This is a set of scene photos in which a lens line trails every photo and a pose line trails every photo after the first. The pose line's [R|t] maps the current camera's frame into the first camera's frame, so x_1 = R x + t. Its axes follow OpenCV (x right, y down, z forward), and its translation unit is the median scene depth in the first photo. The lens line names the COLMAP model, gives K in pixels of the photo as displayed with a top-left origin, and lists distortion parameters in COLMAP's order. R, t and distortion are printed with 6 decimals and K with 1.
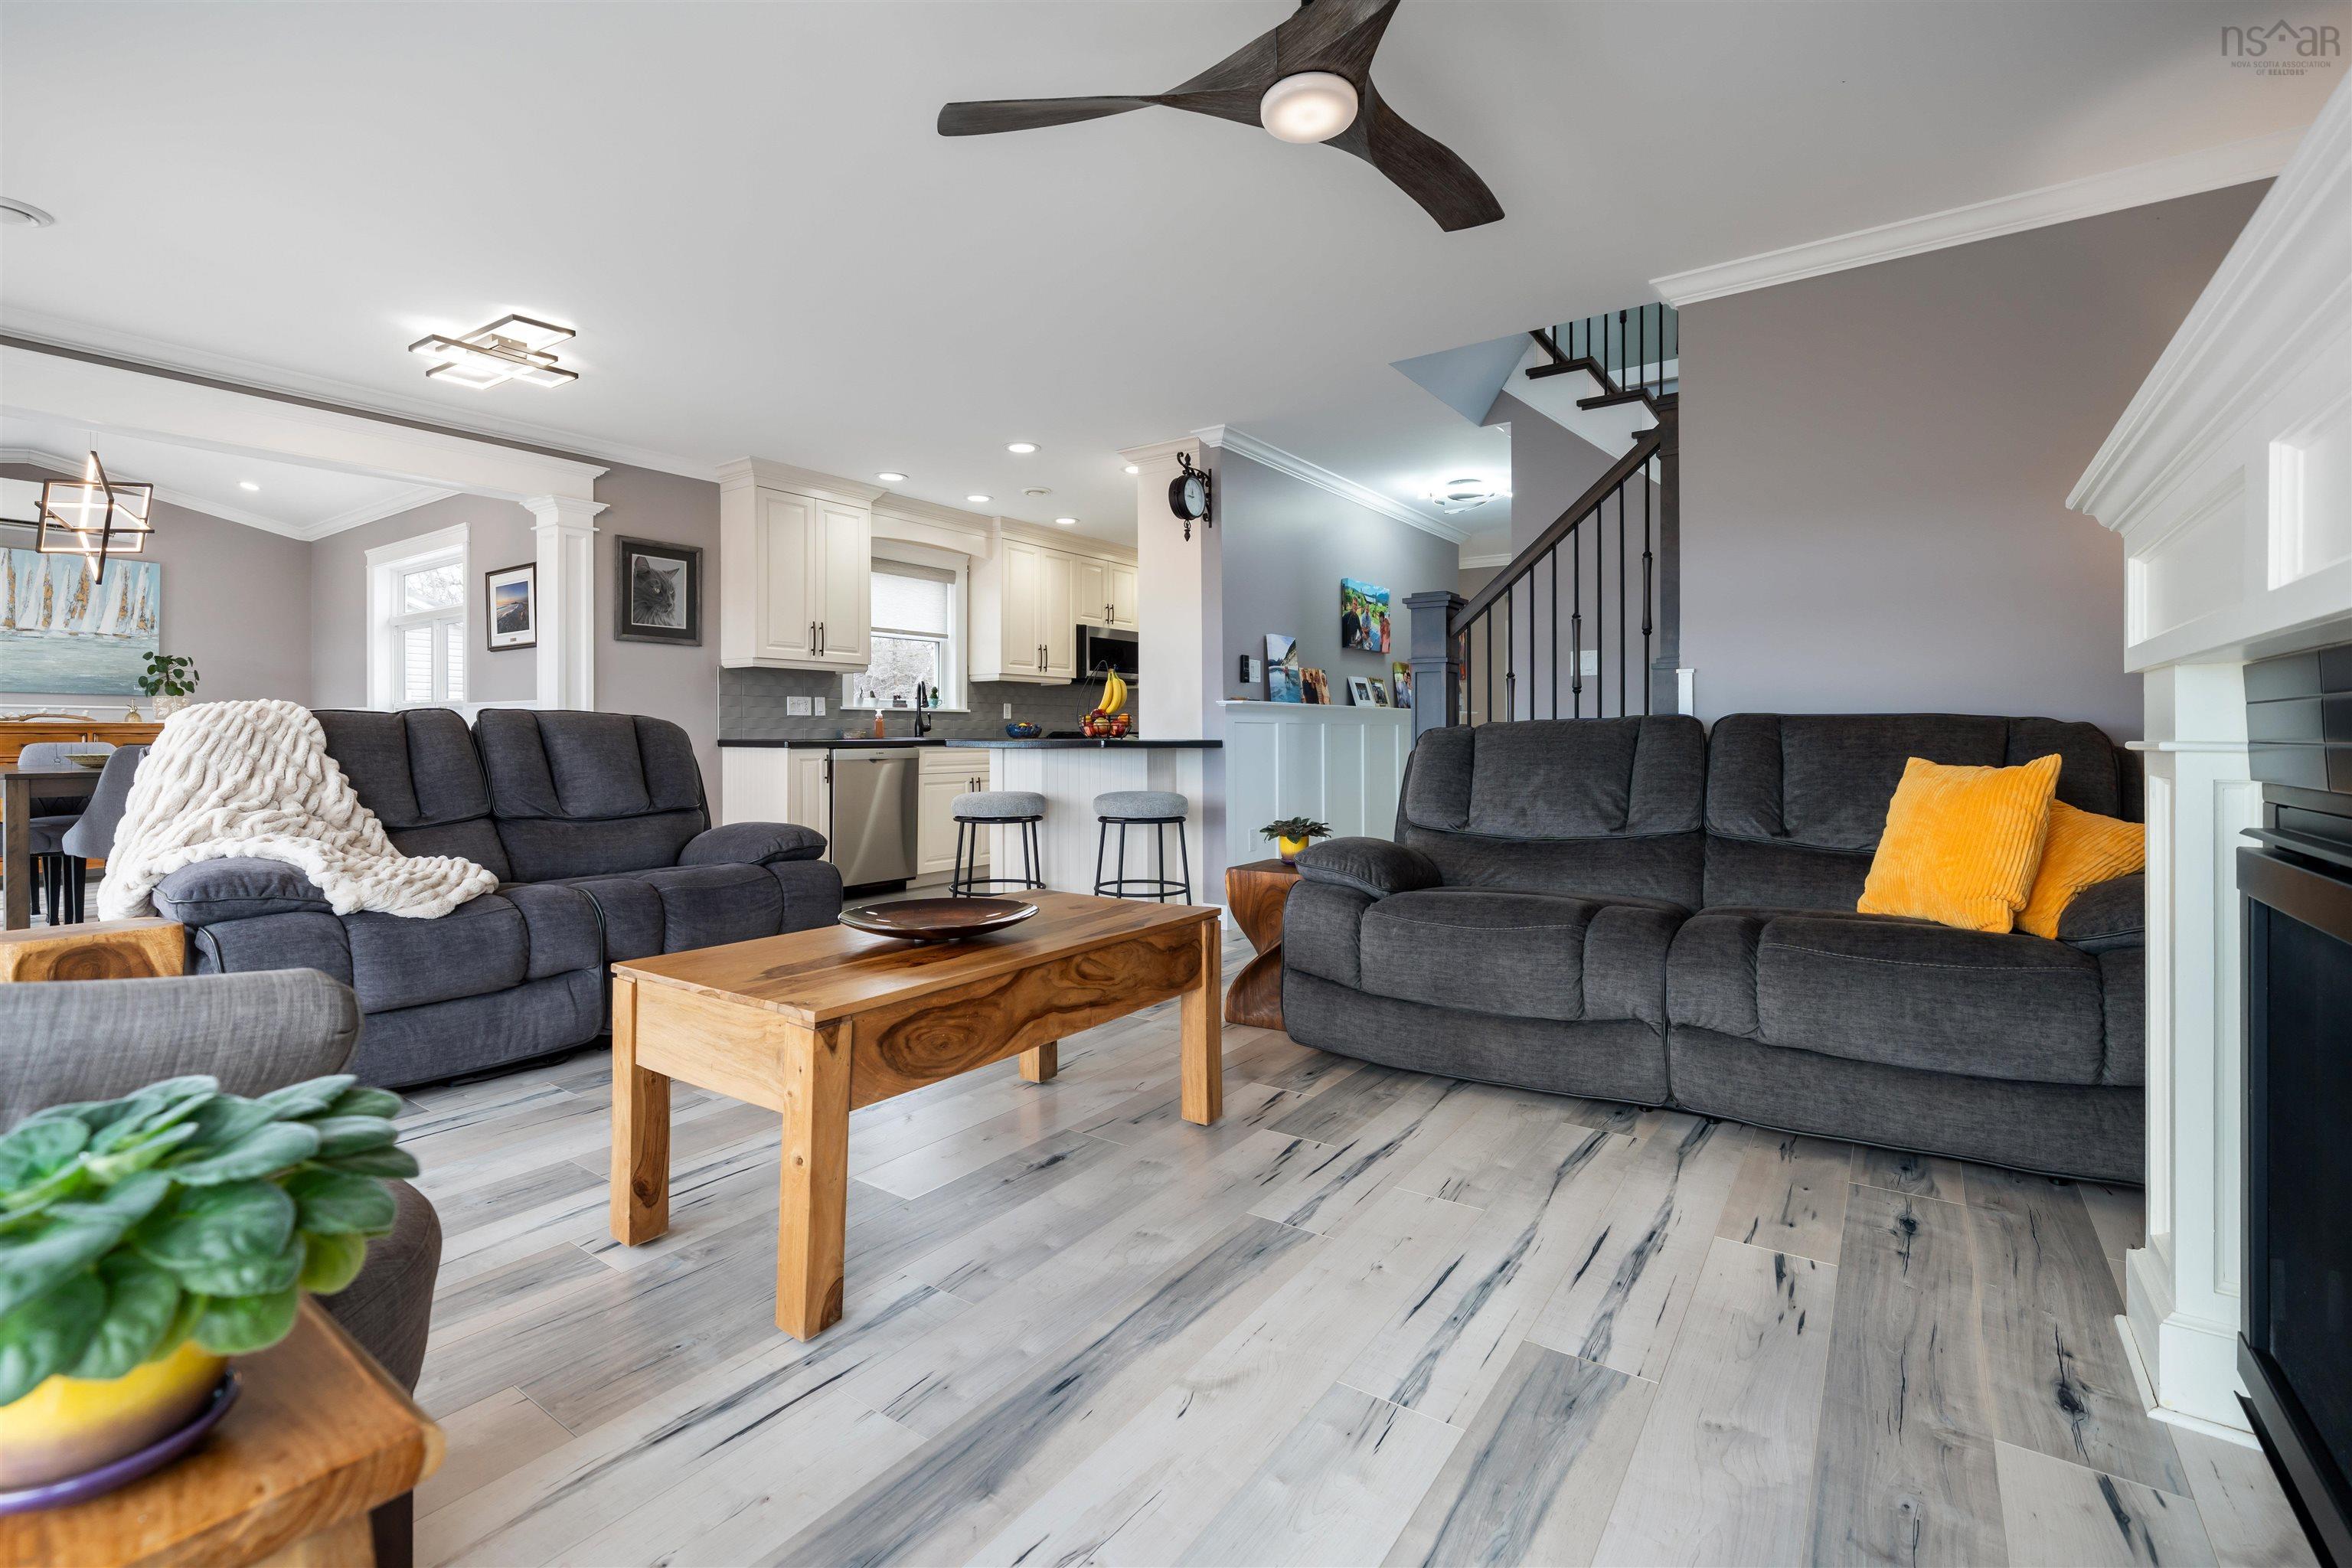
lens RADIAL K [[1049.6, 0, 1184.6], [0, 1049.6, 737.4], [0, 0, 1]] dist [0.001998, 0.000600]
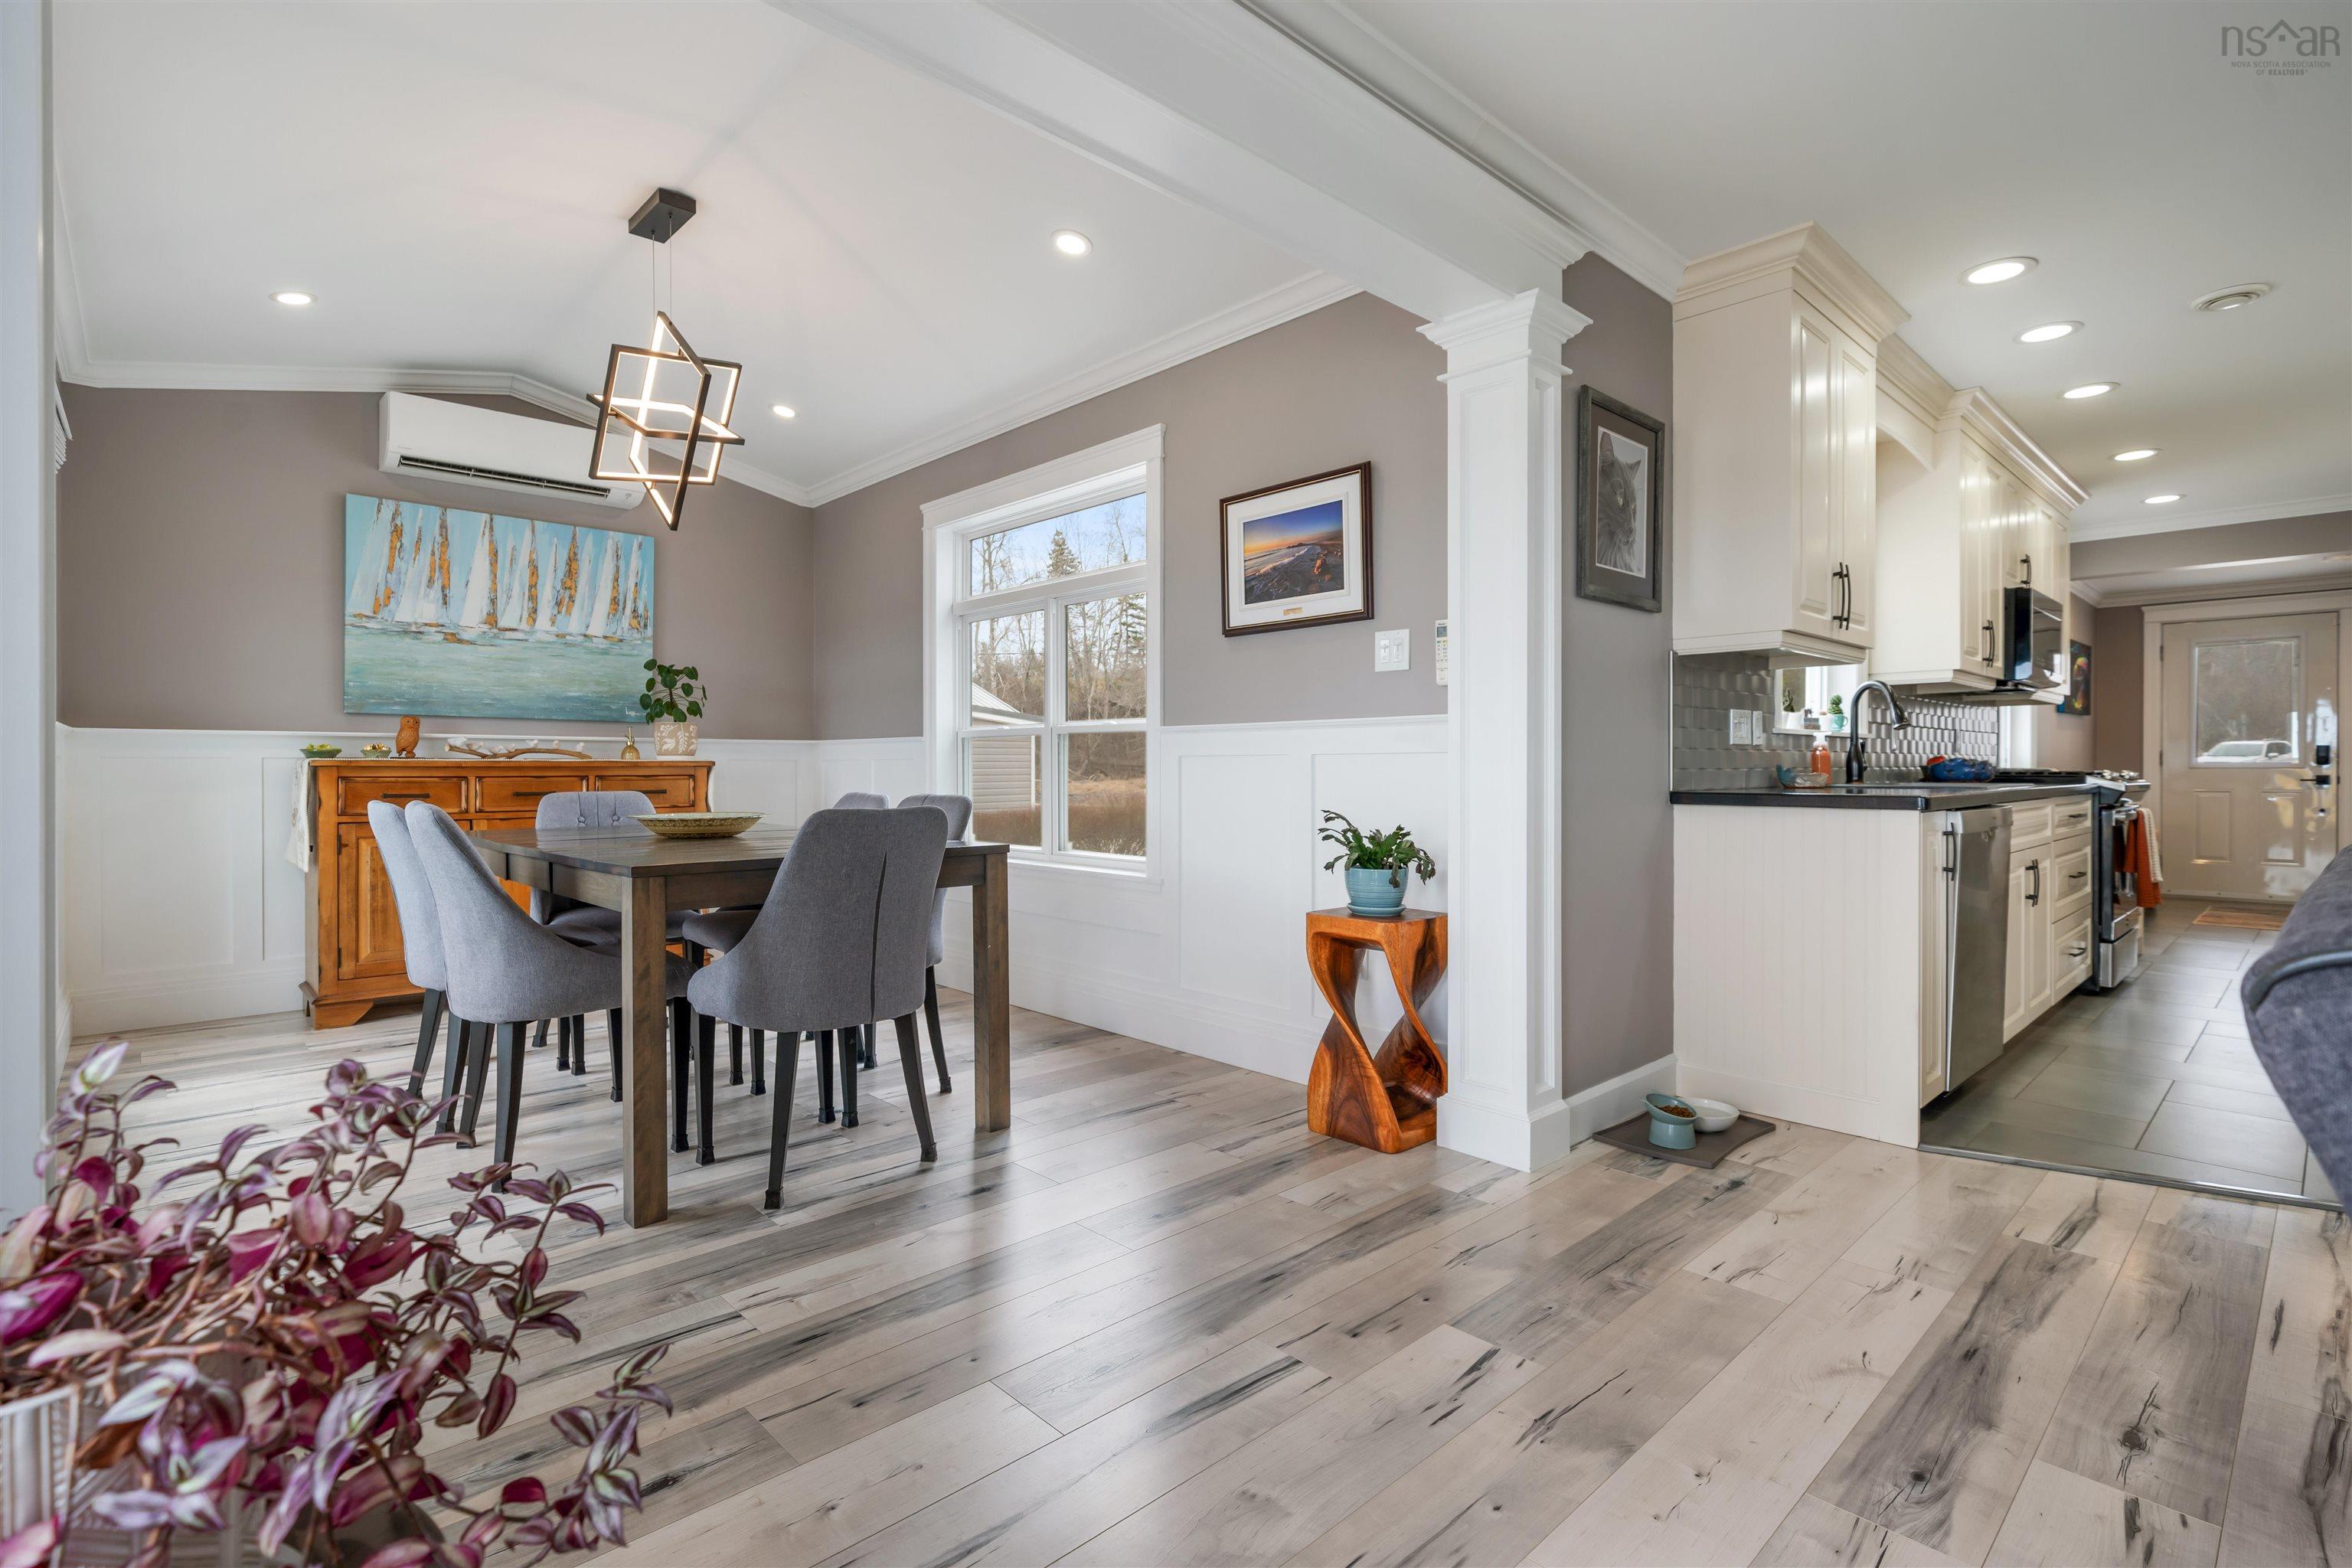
lens RADIAL K [[1121.4, 0, 1176.0], [0, 1121.4, 784.0], [0, 0, 1]] dist [0.001065, 0.000234]
pose [[0.979216, 0.002818, -0.202801, -0.521783], [-0.001543, 0.999978, 0.006443, -0.004041], [0.202815, -0.005996, 0.979199, 0.361620]]
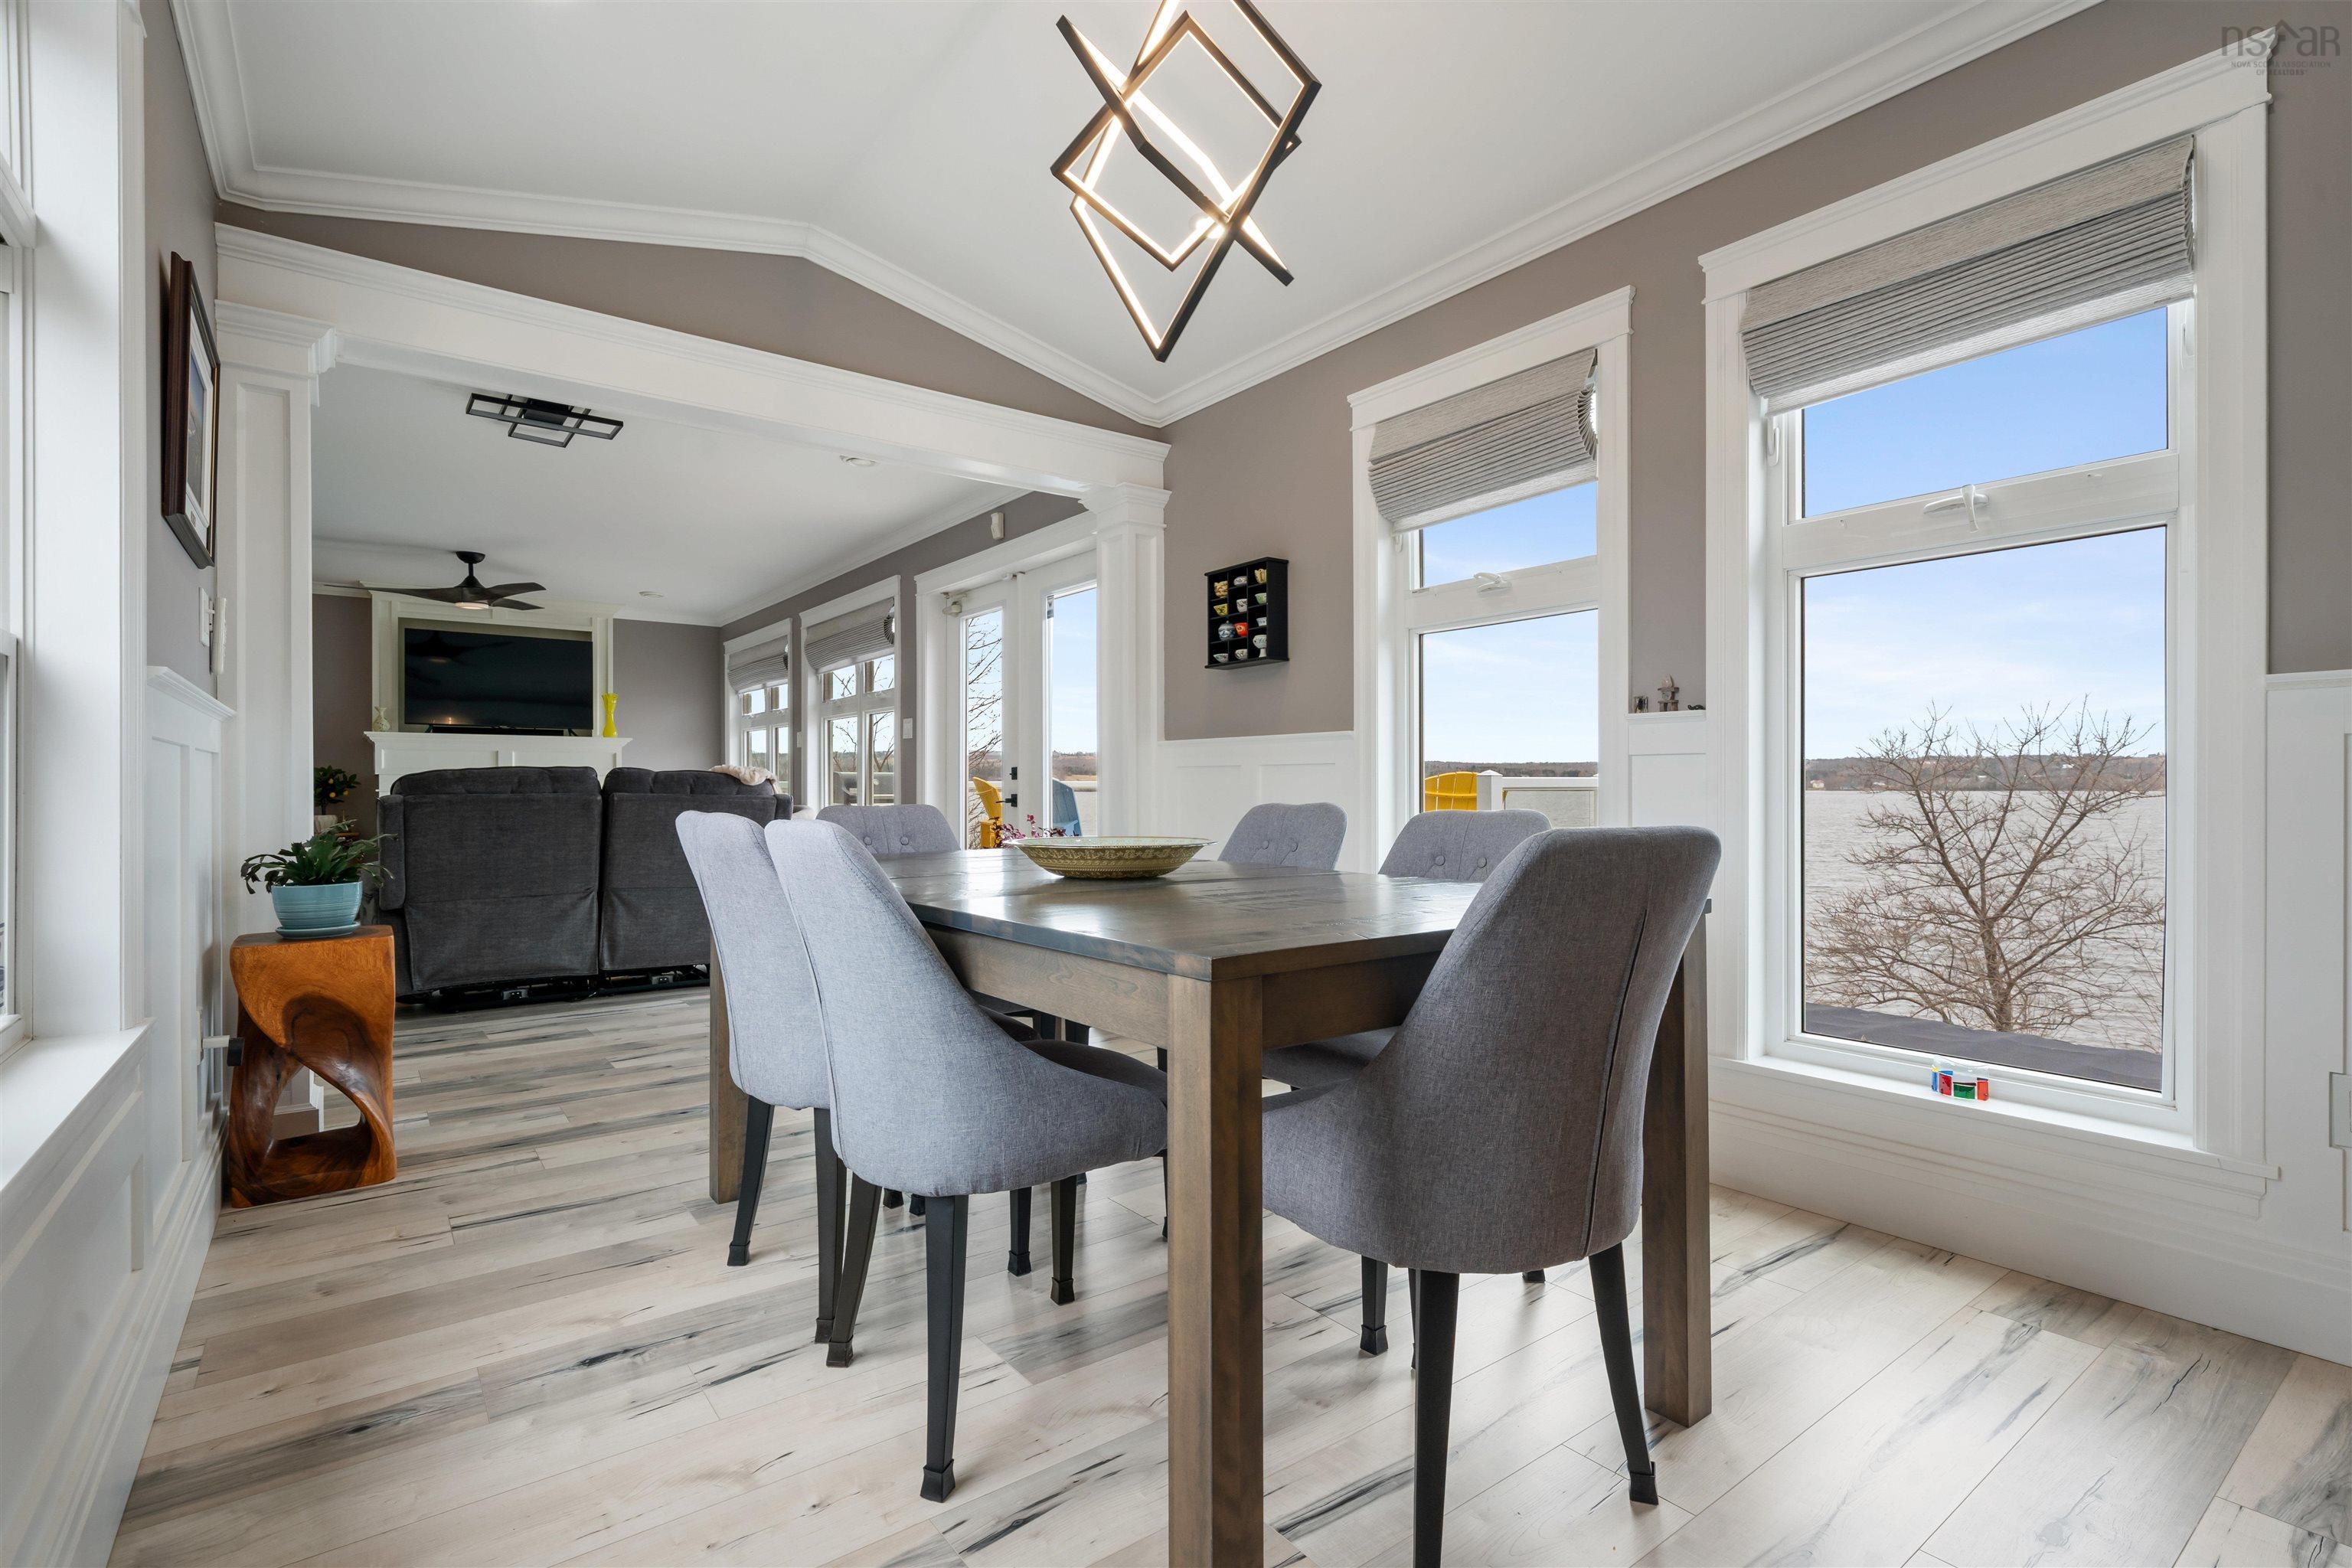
lens RADIAL K [[1090.0, 0, 1123.9], [0, 1090.0, 785.5], [0, 0, 1]] dist [0.035131, 0.000106]
pose [[-0.939064, 0.003253, 0.343726, -0.976947], [0.004375, 0.999987, 0.002488, -0.003904], [-0.343714, 0.003841, -0.939067, 1.152714]]
